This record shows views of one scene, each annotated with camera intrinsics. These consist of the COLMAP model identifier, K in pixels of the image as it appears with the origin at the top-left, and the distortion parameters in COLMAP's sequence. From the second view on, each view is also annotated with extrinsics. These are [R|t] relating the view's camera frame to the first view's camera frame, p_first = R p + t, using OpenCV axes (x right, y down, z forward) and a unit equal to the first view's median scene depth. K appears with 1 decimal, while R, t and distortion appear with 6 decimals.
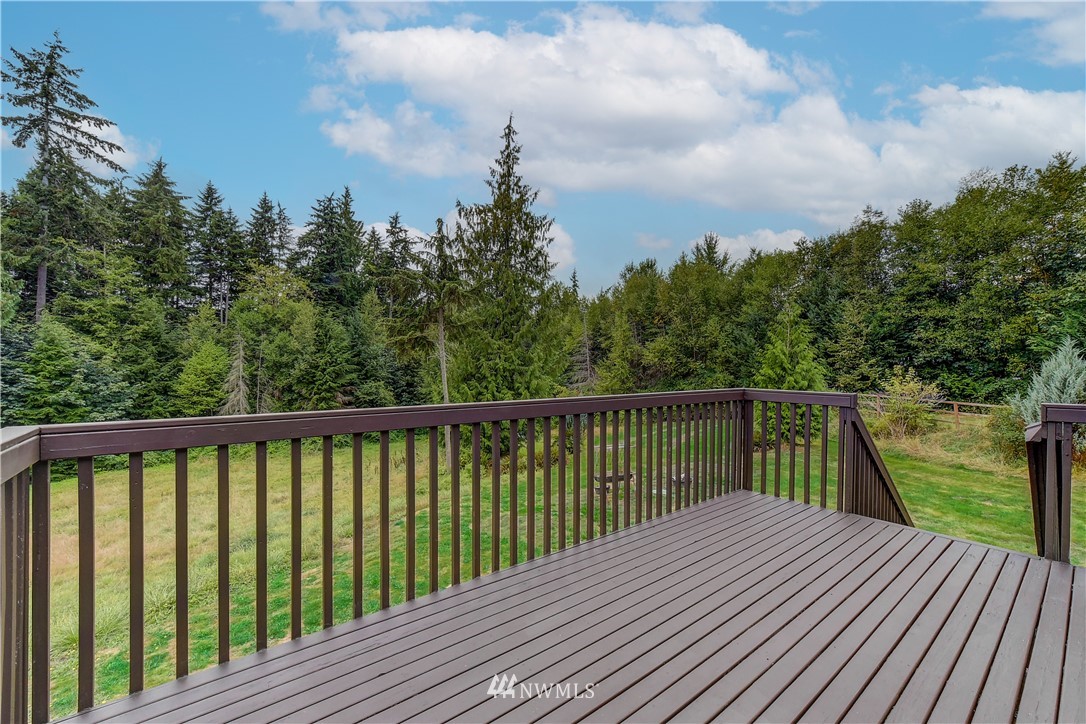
lens RADIAL K [[446.1, 0, 540.8], [0, 446.1, 362.6], [0, 0, 1]] dist [0.003854, 0.000785]
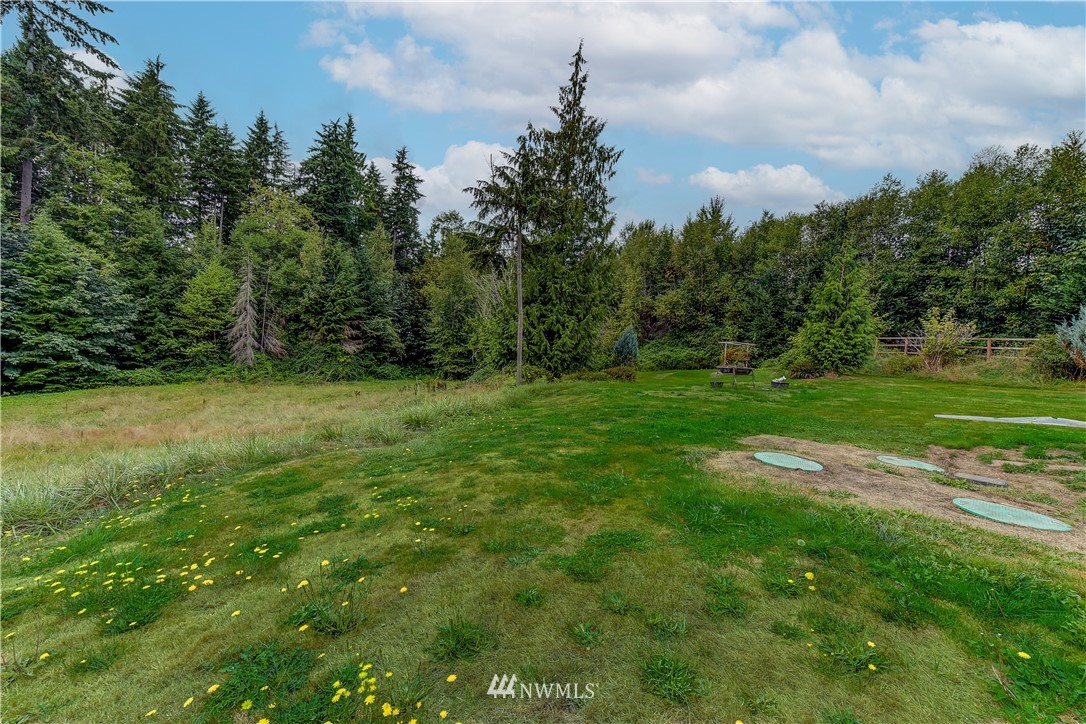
lens RADIAL K [[446.1, 0, 531.4], [0, 446.1, 358.5], [0, 0, 1]] dist [0.003854, 0.000785]
pose [[0.994486, 0.057964, 0.087398, -0.147381], [-0.063058, 0.996398, 0.056698, 0.065913], [-0.083797, -0.061897, 0.994559, -0.018820]]
